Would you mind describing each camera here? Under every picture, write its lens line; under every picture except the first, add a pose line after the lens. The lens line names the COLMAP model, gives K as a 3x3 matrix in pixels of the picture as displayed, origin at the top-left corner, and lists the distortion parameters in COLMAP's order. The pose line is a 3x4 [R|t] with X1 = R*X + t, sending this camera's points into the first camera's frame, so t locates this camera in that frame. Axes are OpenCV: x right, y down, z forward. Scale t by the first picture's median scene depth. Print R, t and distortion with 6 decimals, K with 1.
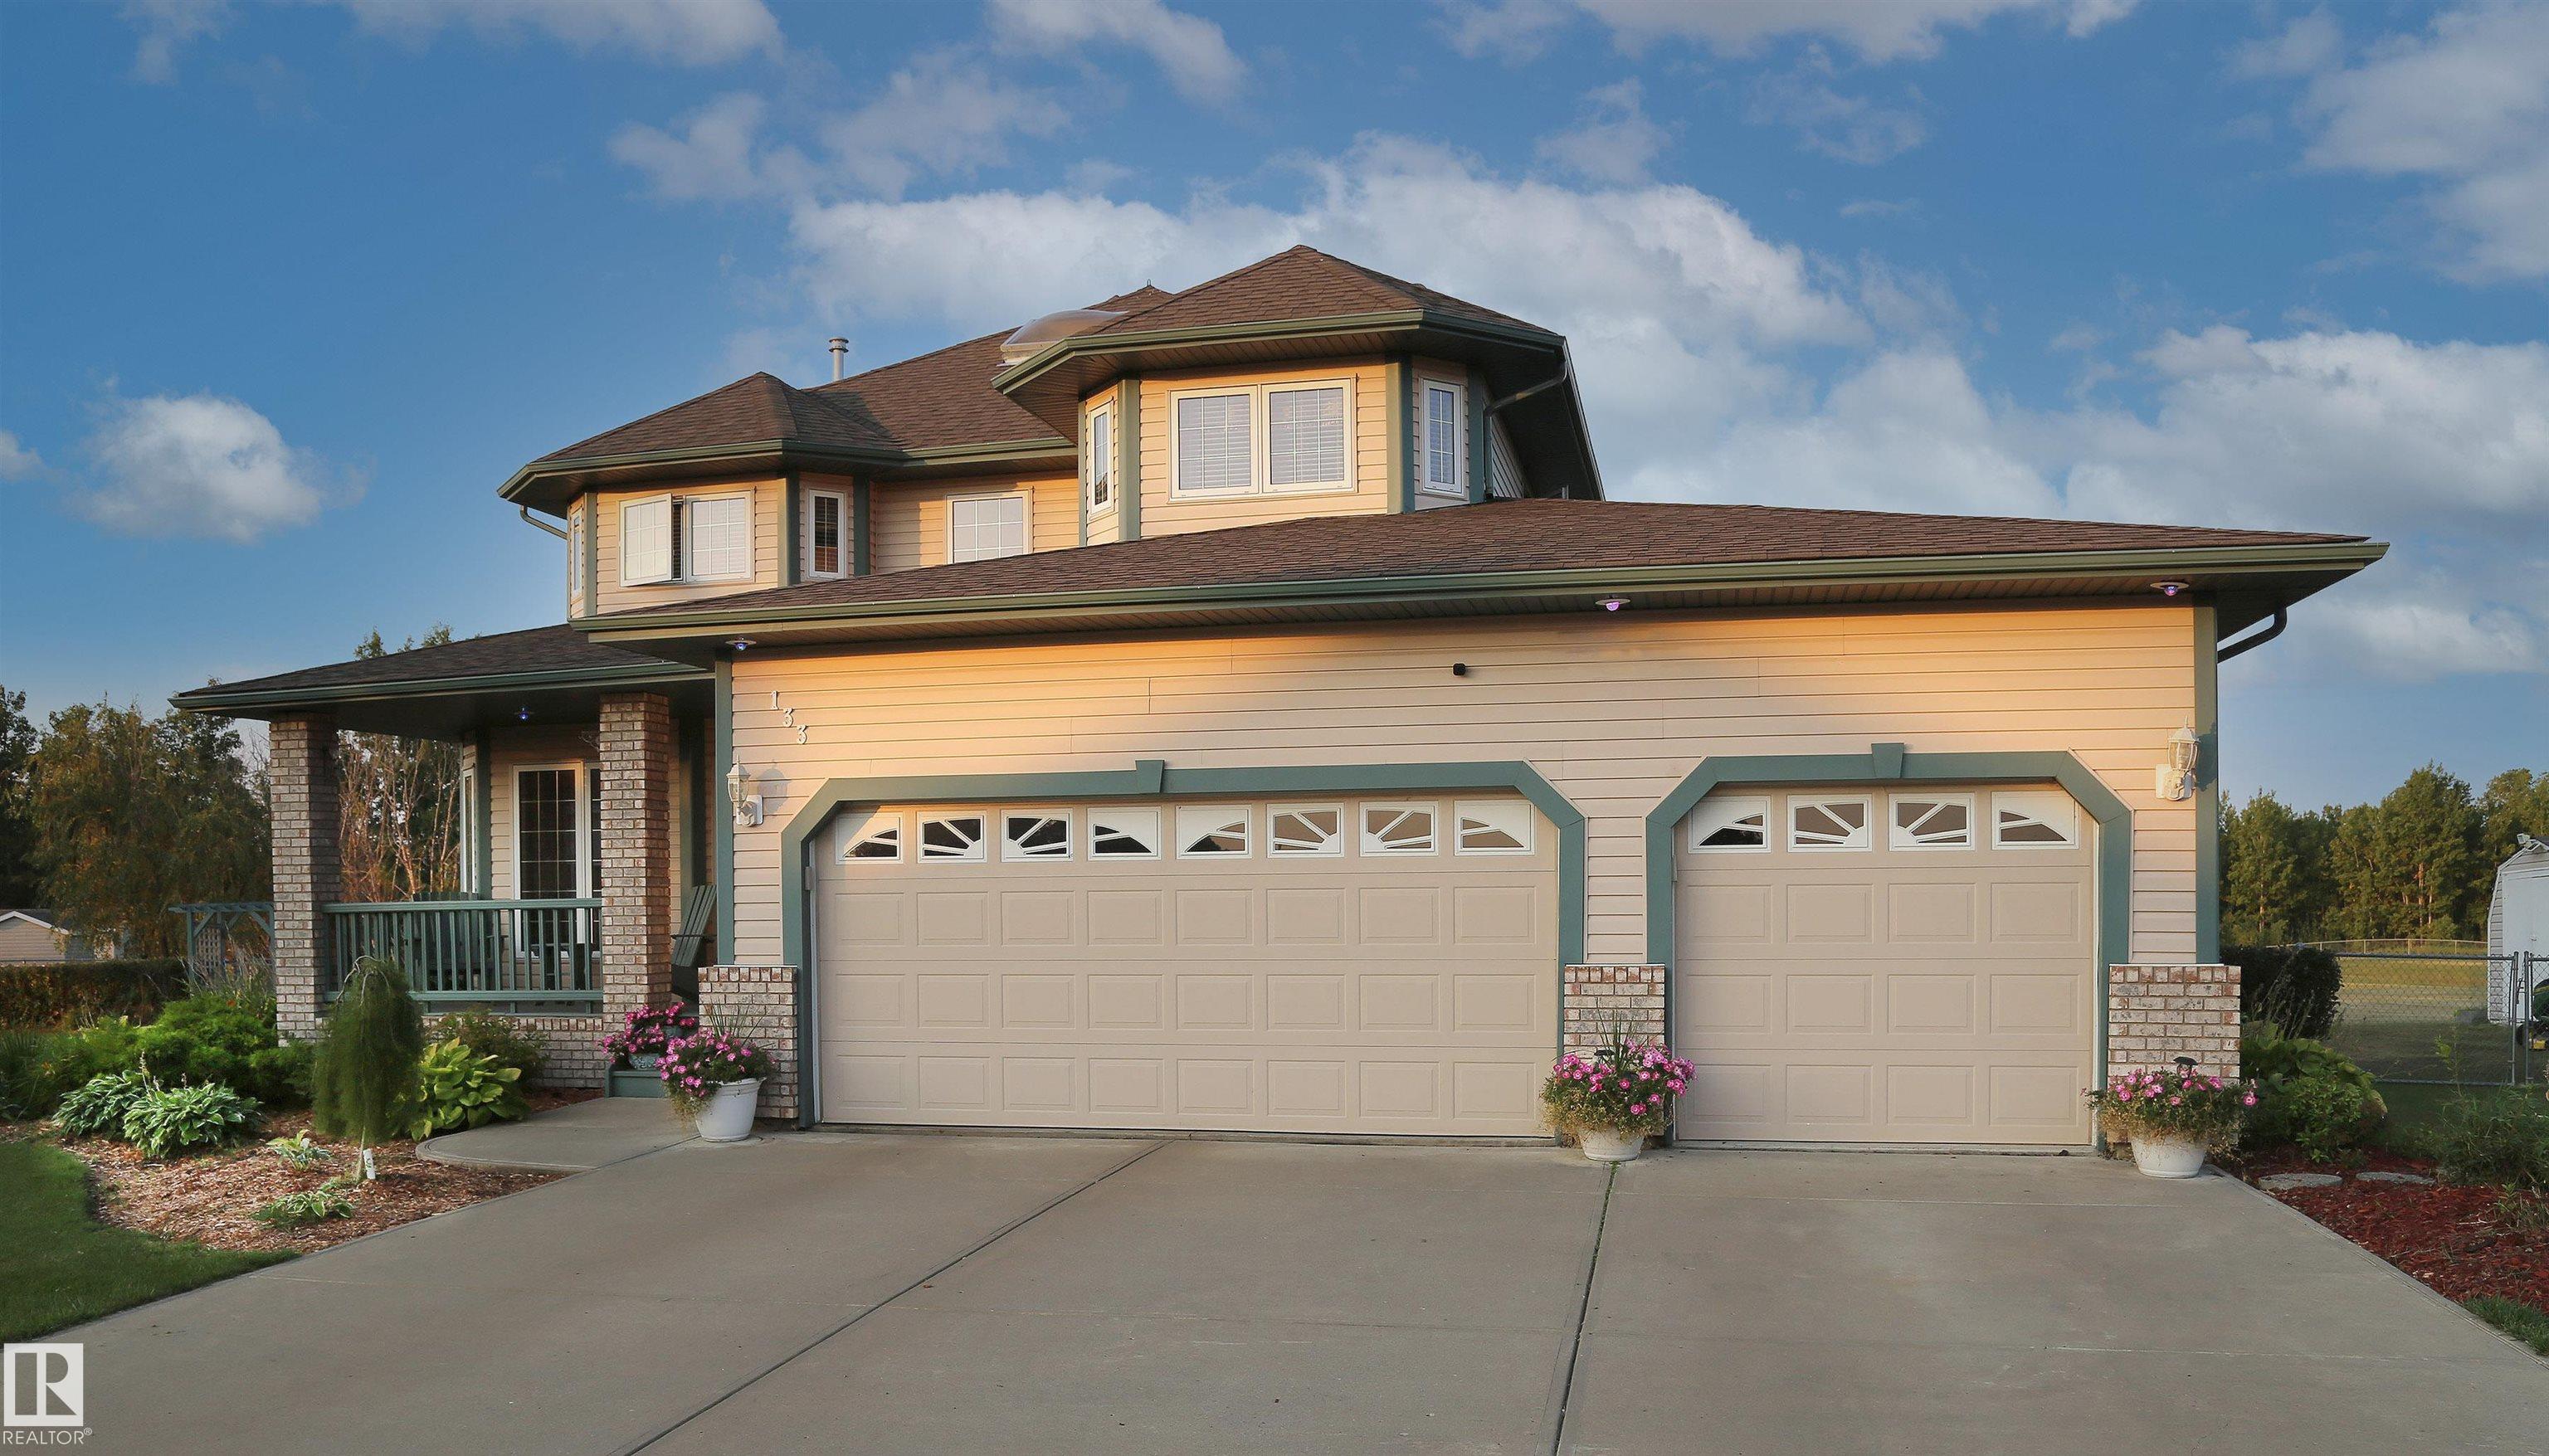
lens RADIAL K [[1934.6, 0, 1275.0], [0, 1934.6, 928.3], [0, 0, 1]] dist [-0.088066, 0.002874]
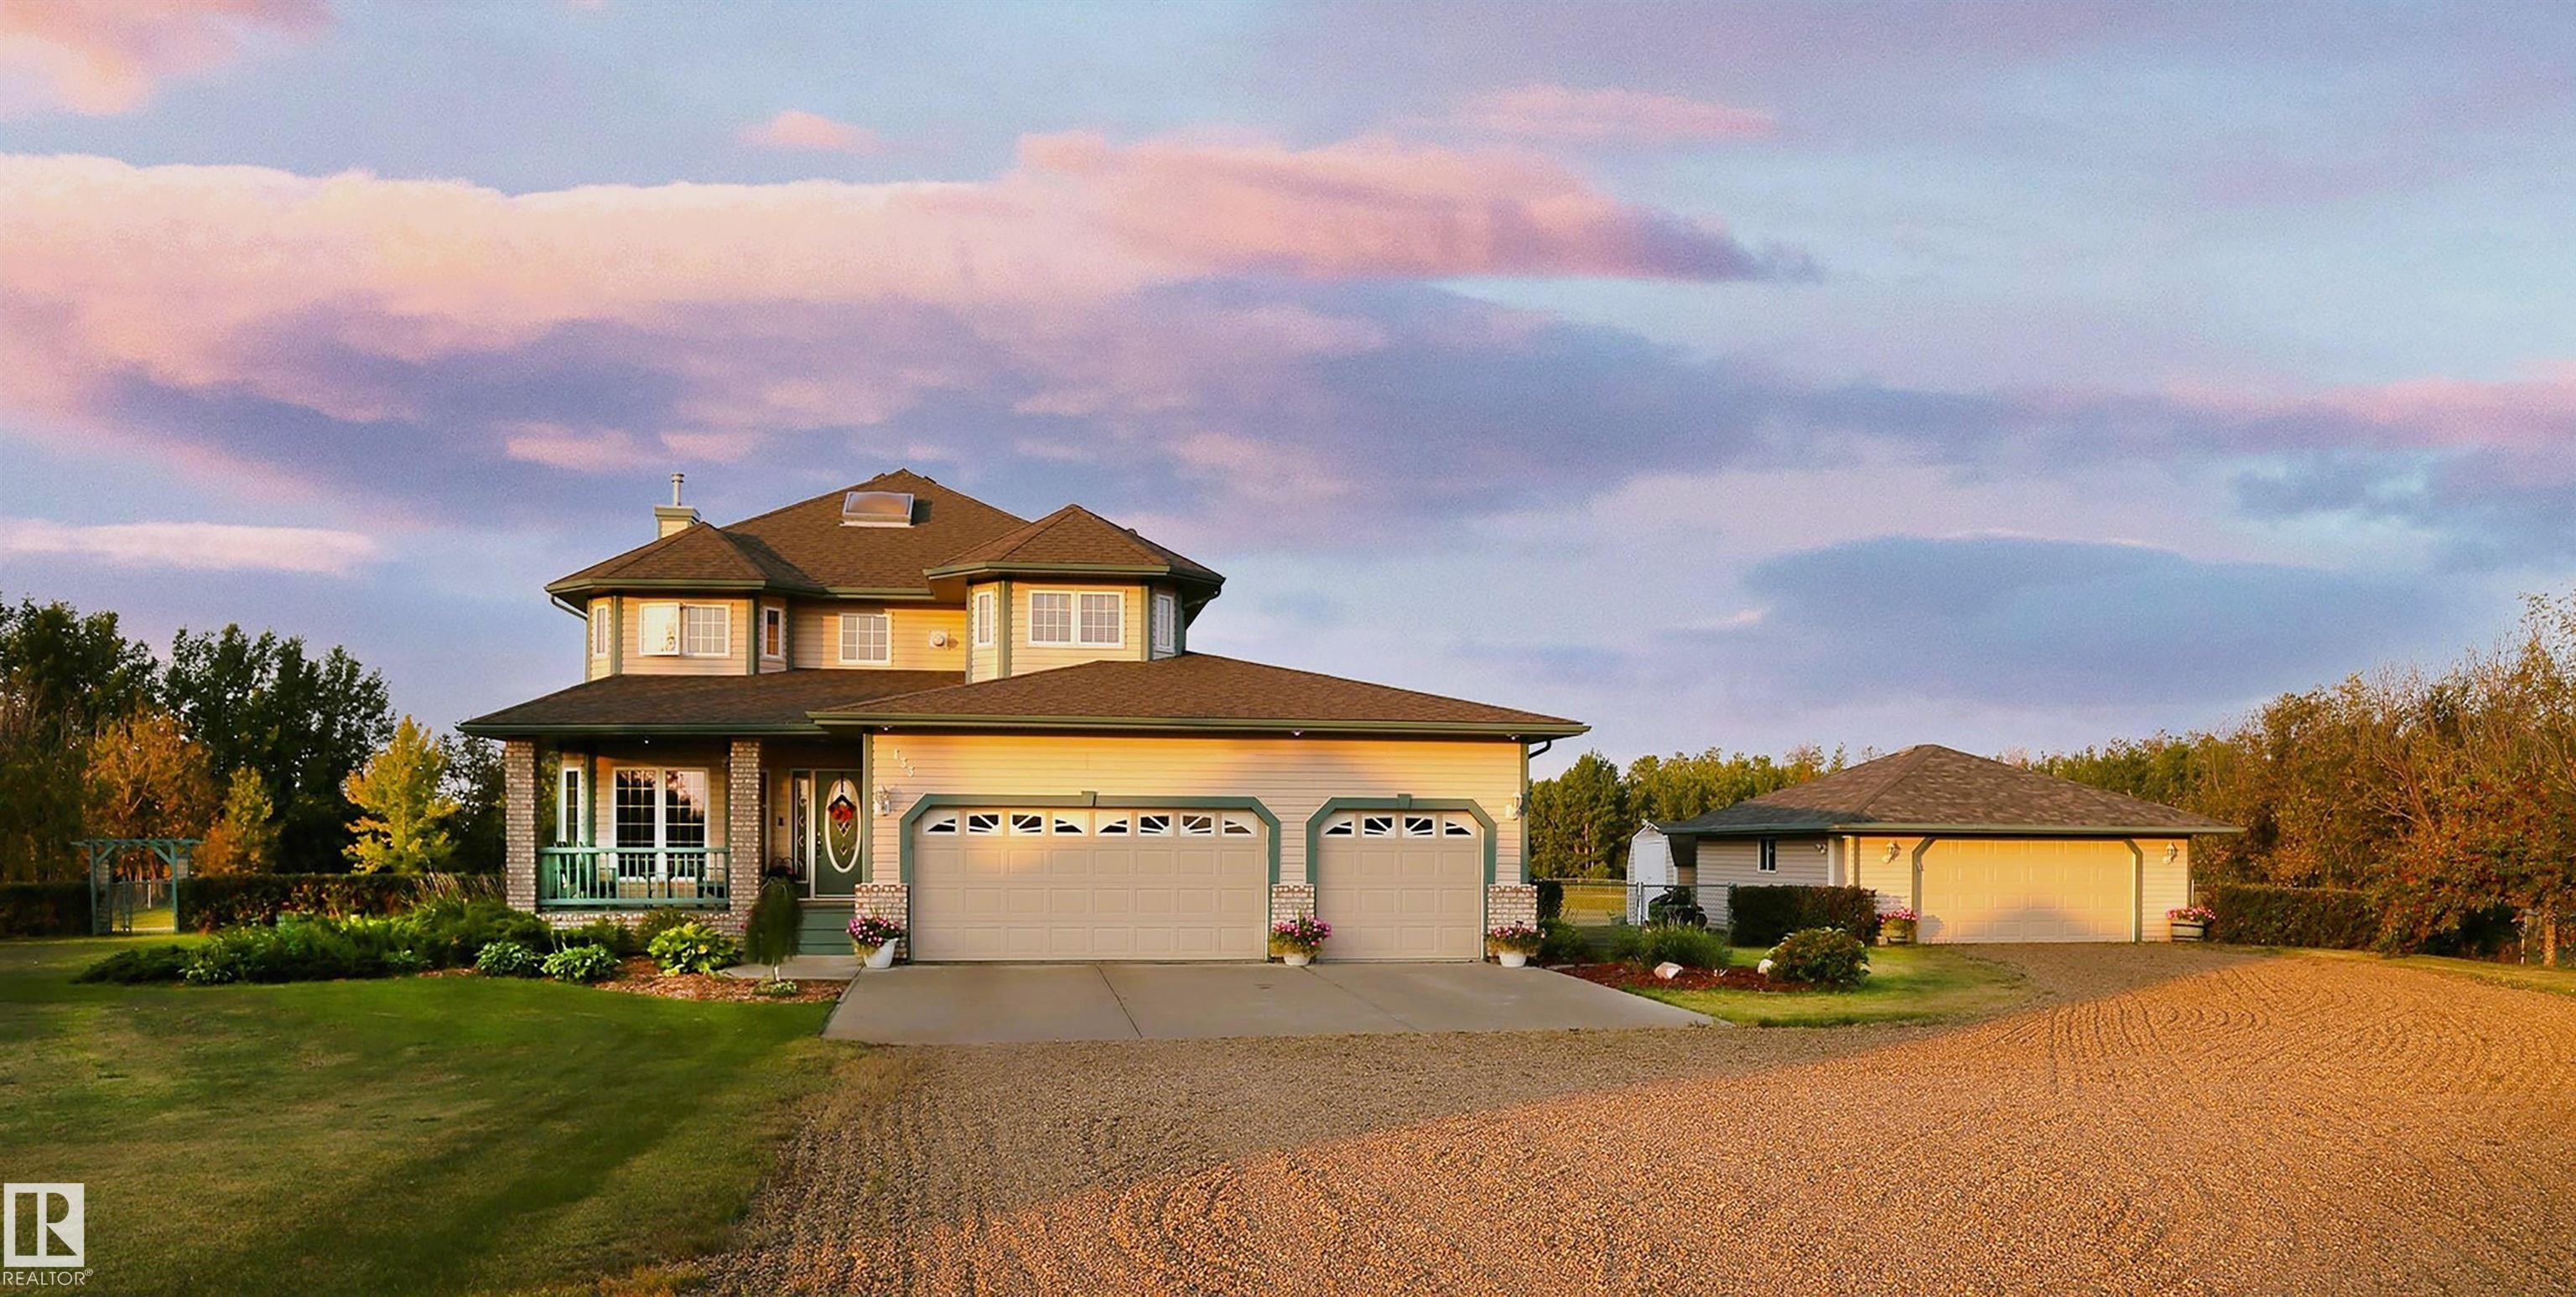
lens RADIAL K [[1817.9, 0, 1286.7], [0, 1817.9, 839.6], [0, 0, 1]] dist [-0.088038, -0.000844]
pose [[0.925158, 0.012912, 0.379362, -0.622896], [-0.007426, 0.999846, -0.015921, -0.000444], [-0.379509, 0.011913, 0.925111, -0.968267]]
